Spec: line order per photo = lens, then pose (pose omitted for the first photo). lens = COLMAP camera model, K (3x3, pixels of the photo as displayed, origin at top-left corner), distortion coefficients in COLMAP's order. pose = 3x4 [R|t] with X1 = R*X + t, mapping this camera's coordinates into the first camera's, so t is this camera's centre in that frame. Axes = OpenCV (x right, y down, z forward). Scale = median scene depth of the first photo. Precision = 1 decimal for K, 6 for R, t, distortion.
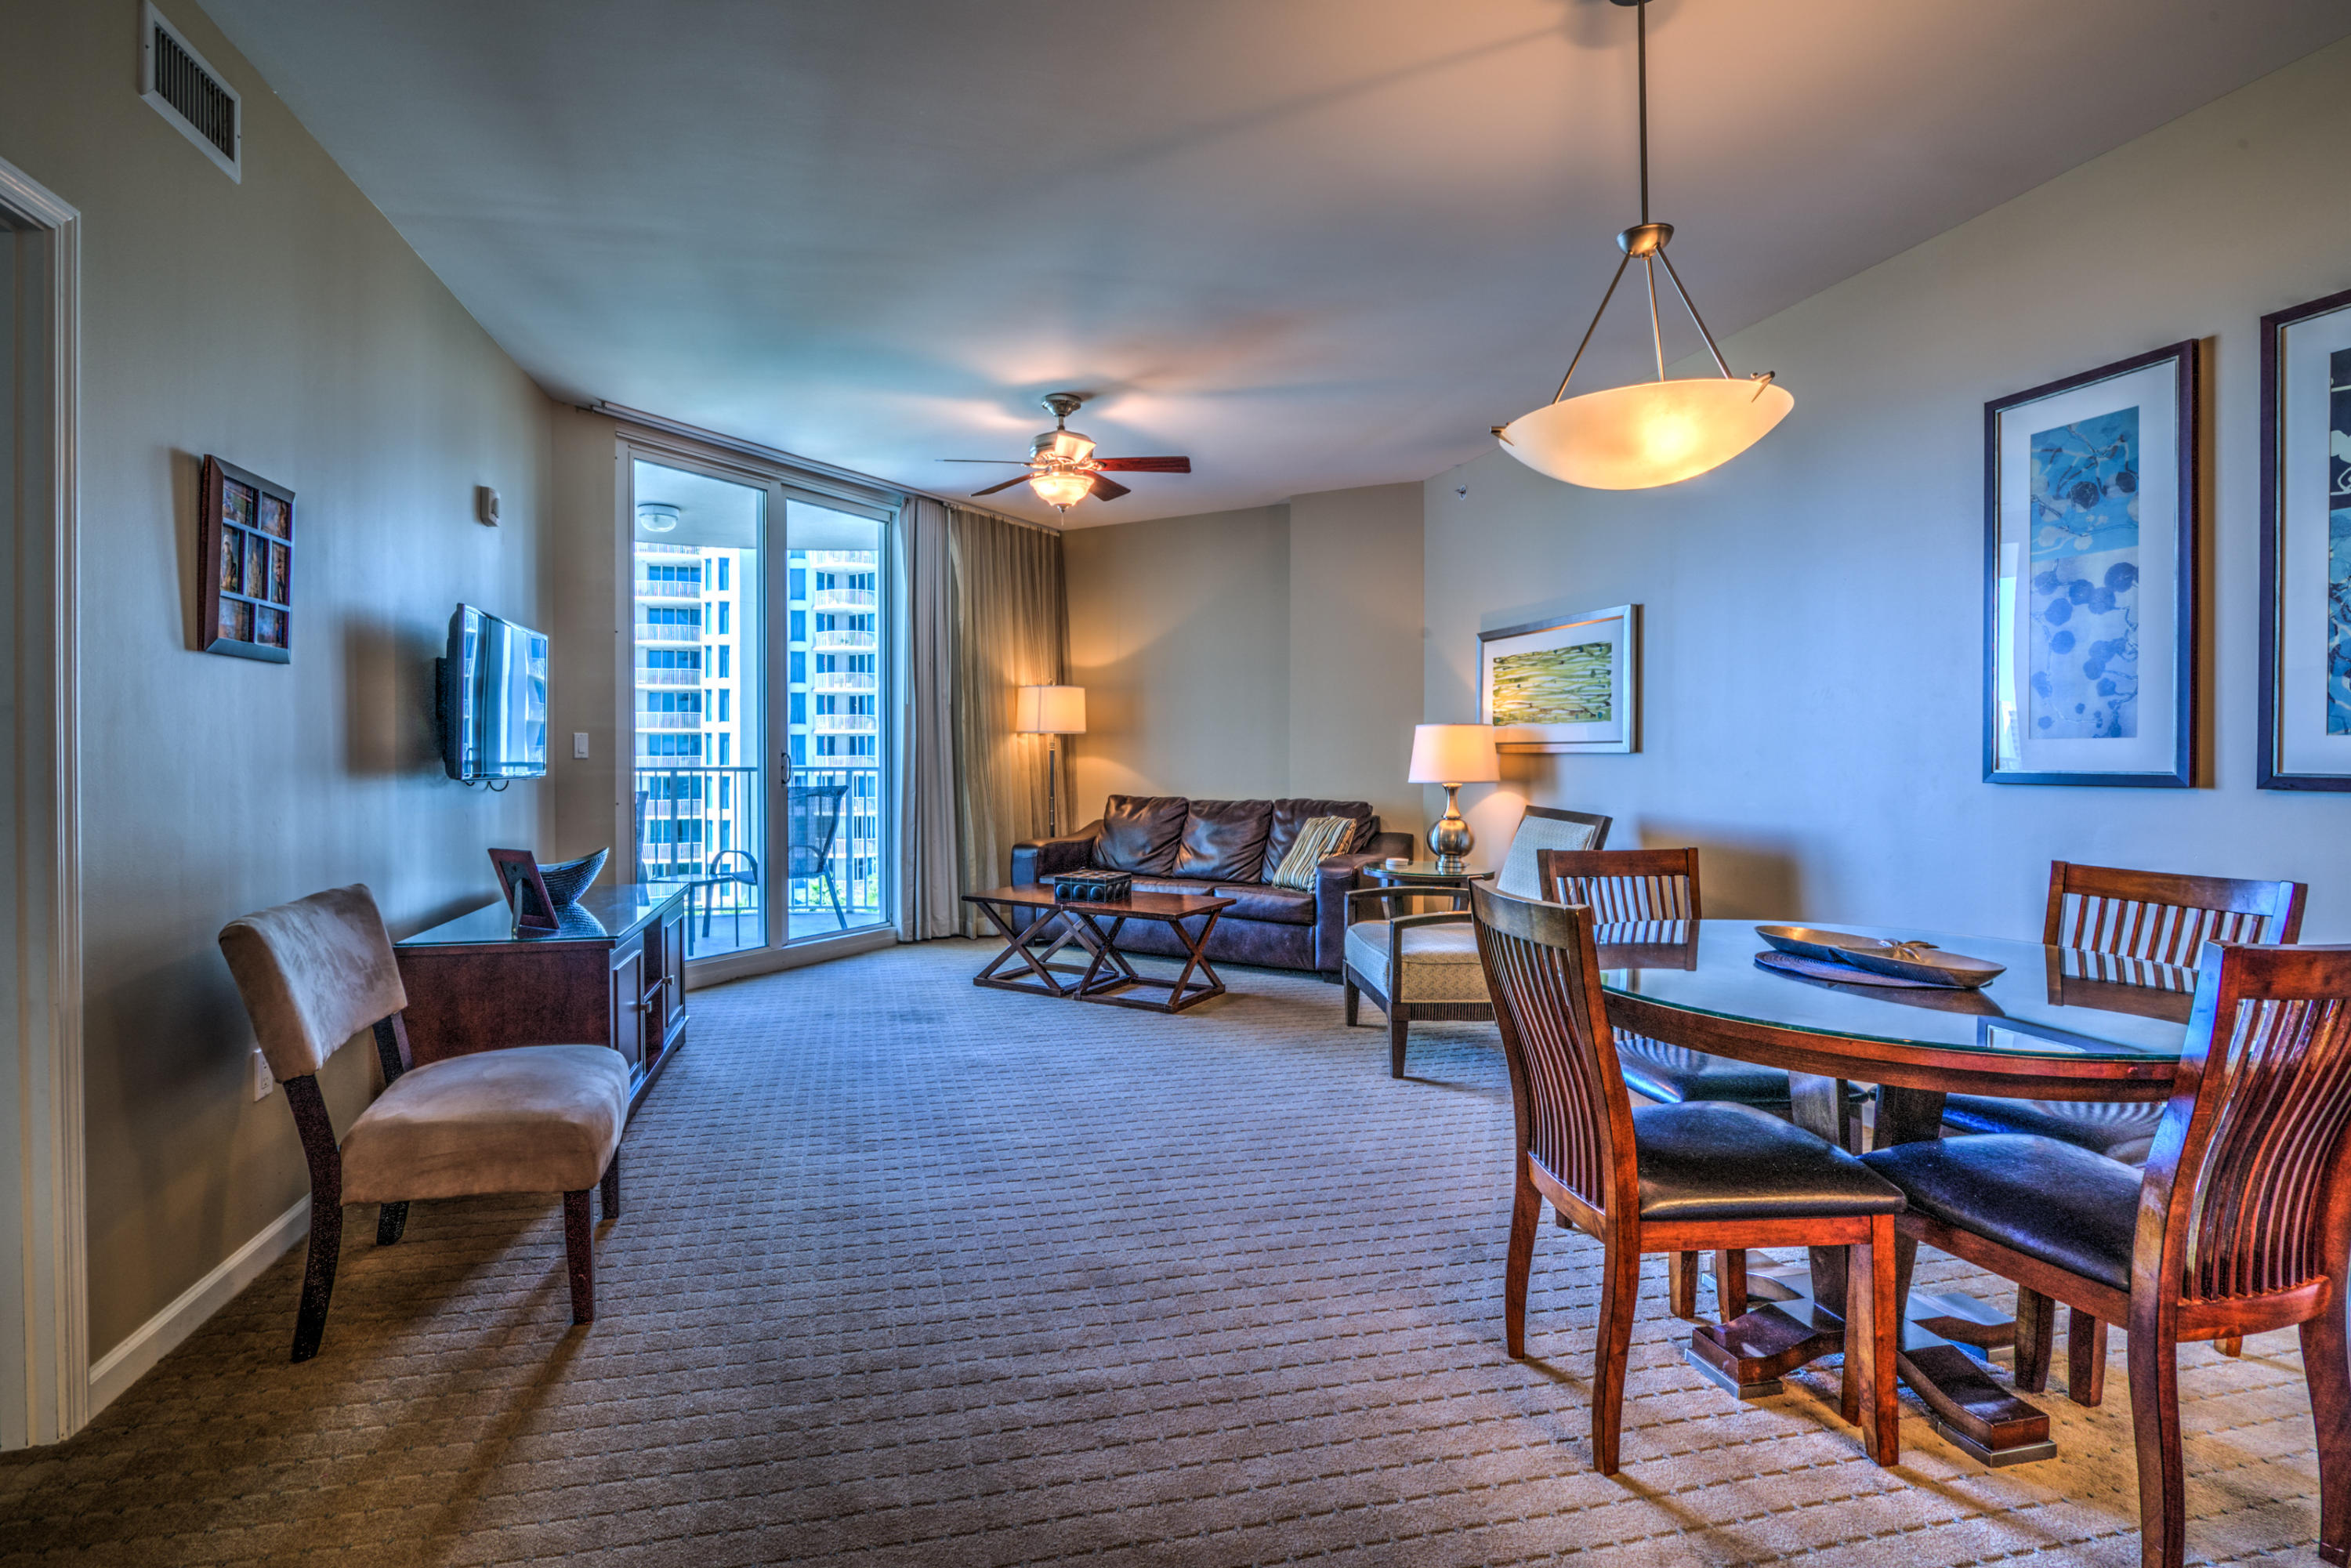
lens RADIAL K [[1177.1, 0, 1147.8], [0, 1177.1, 759.3], [0, 0, 1]] dist [-0.018328, 0.001178]
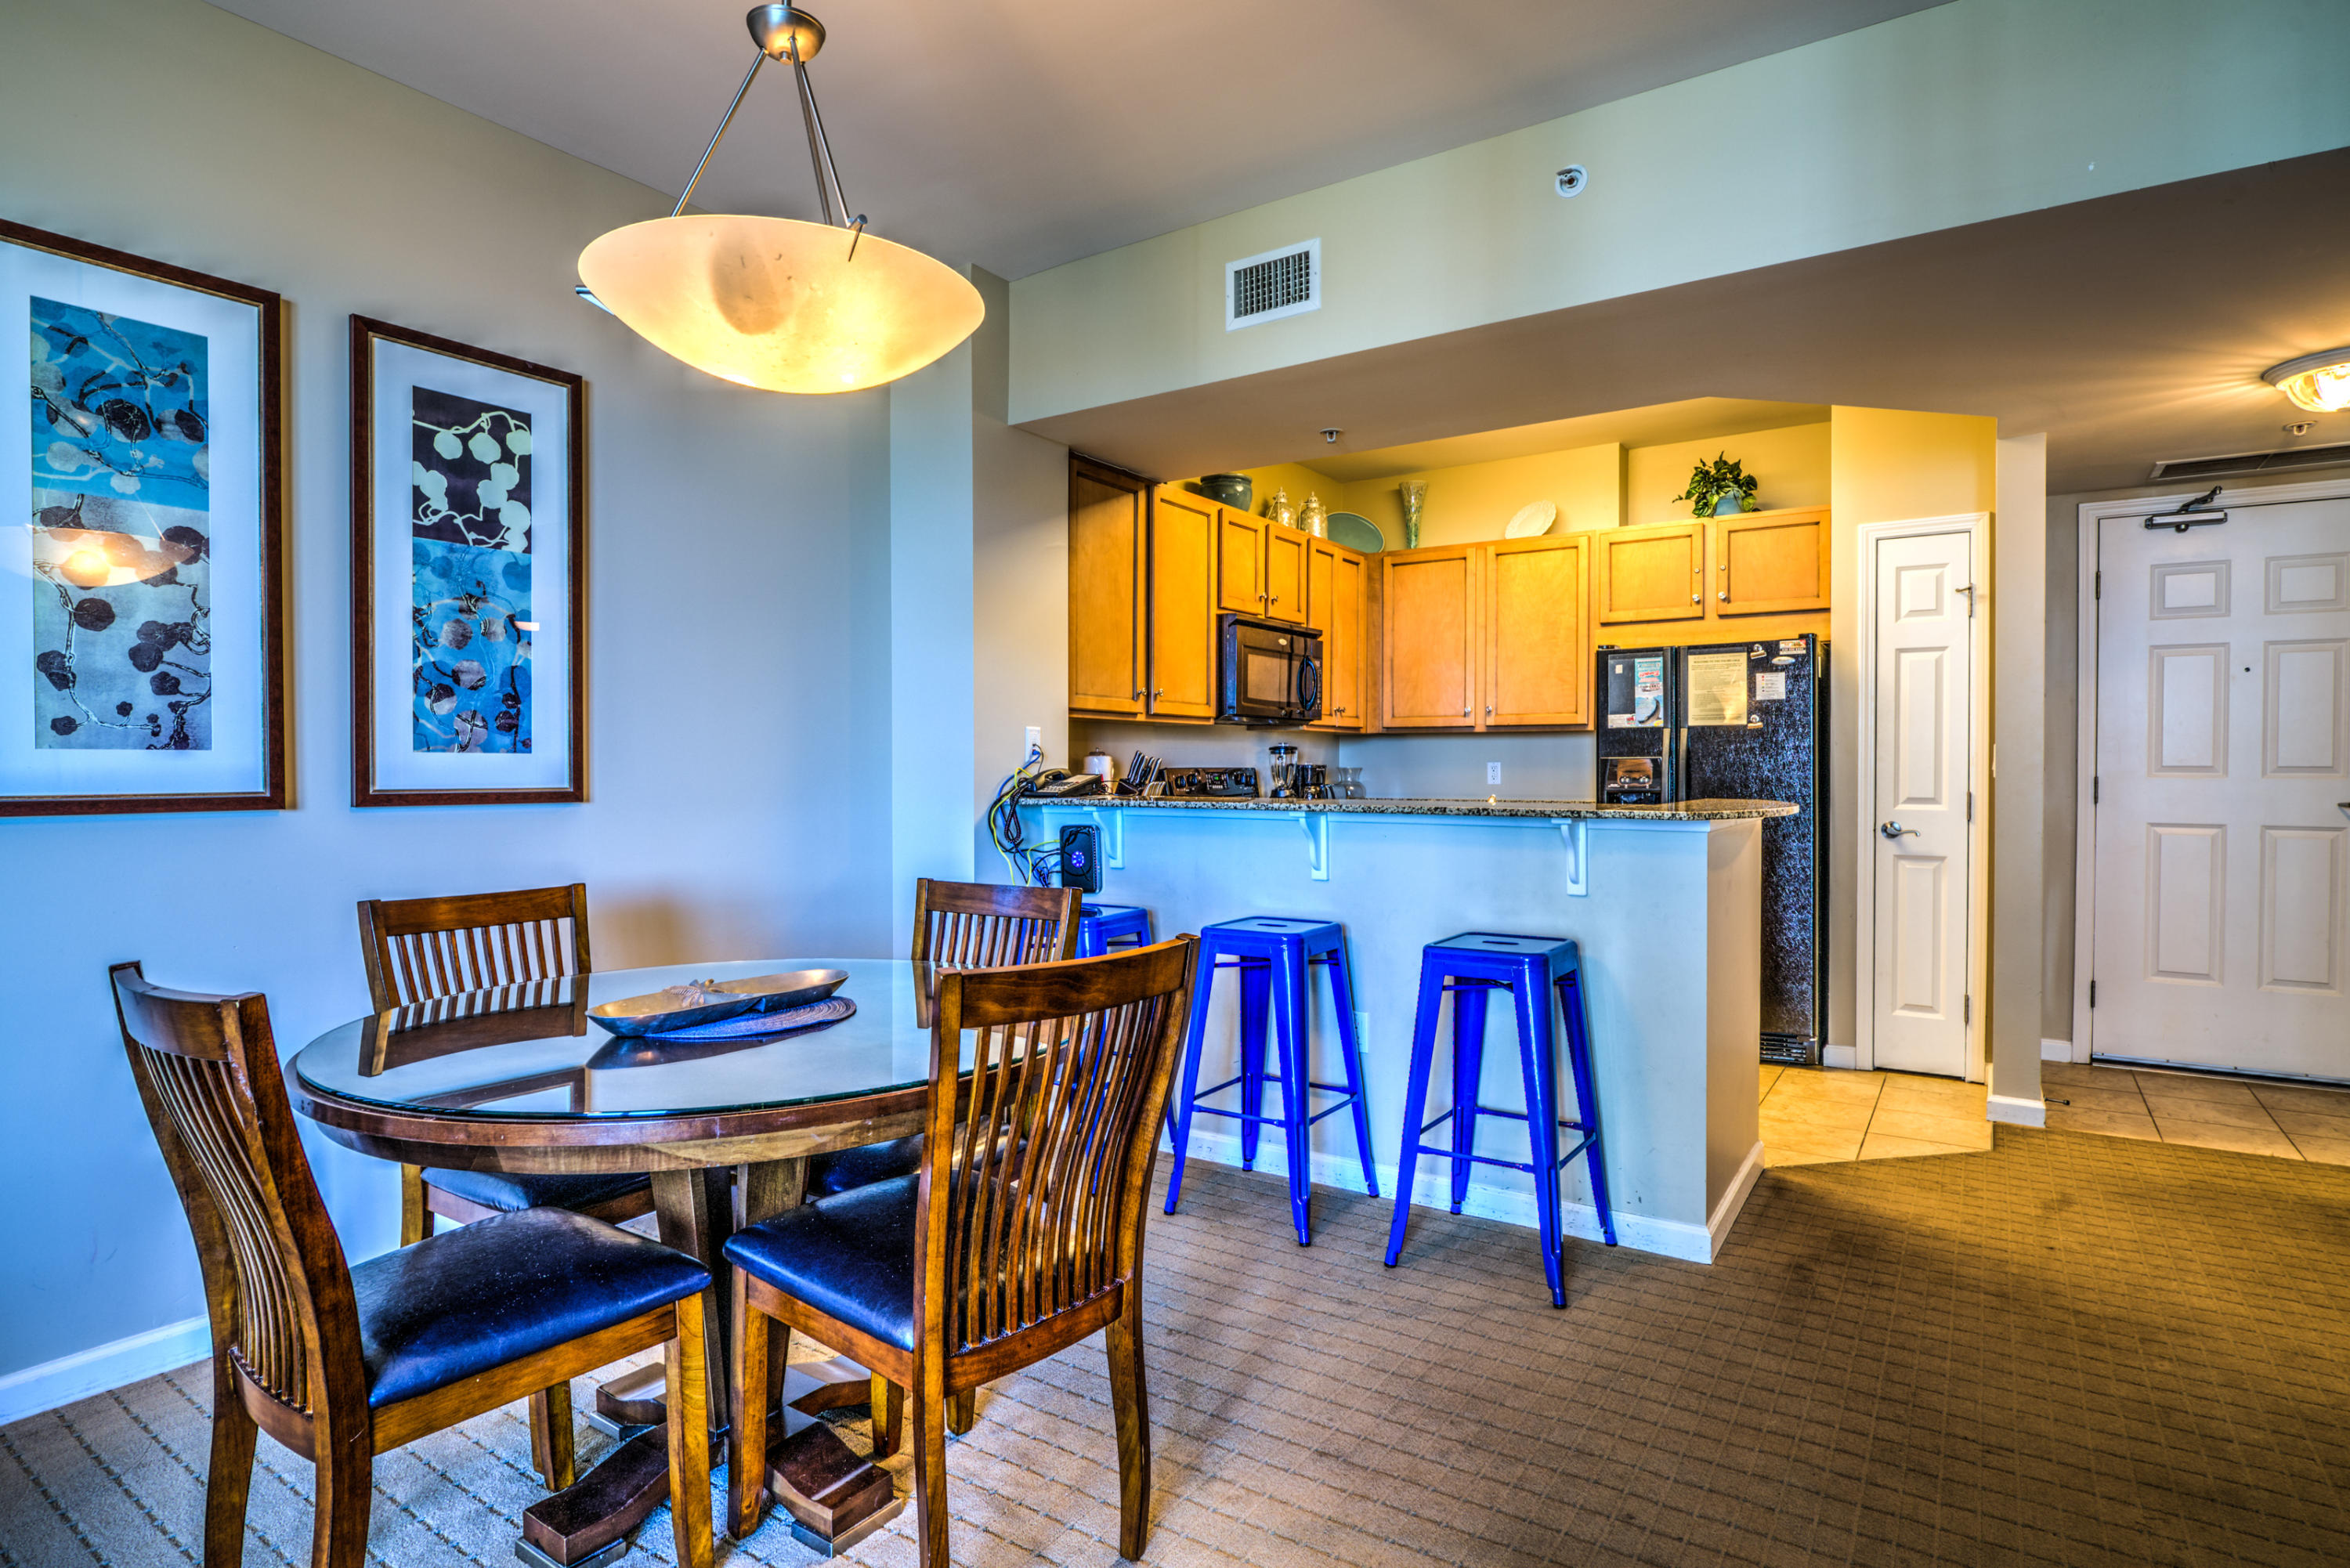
lens RADIAL K [[1214.9, 0, 1175.0], [0, 1214.9, 784.0], [0, 0, 1]] dist [-0.015806, -0.000812]
pose [[-0.664591, -0.011065, 0.747125, -0.203521], [0.002360, 0.999854, 0.016908, -0.007321], [-0.747203, 0.013000, -0.664468, 0.997887]]
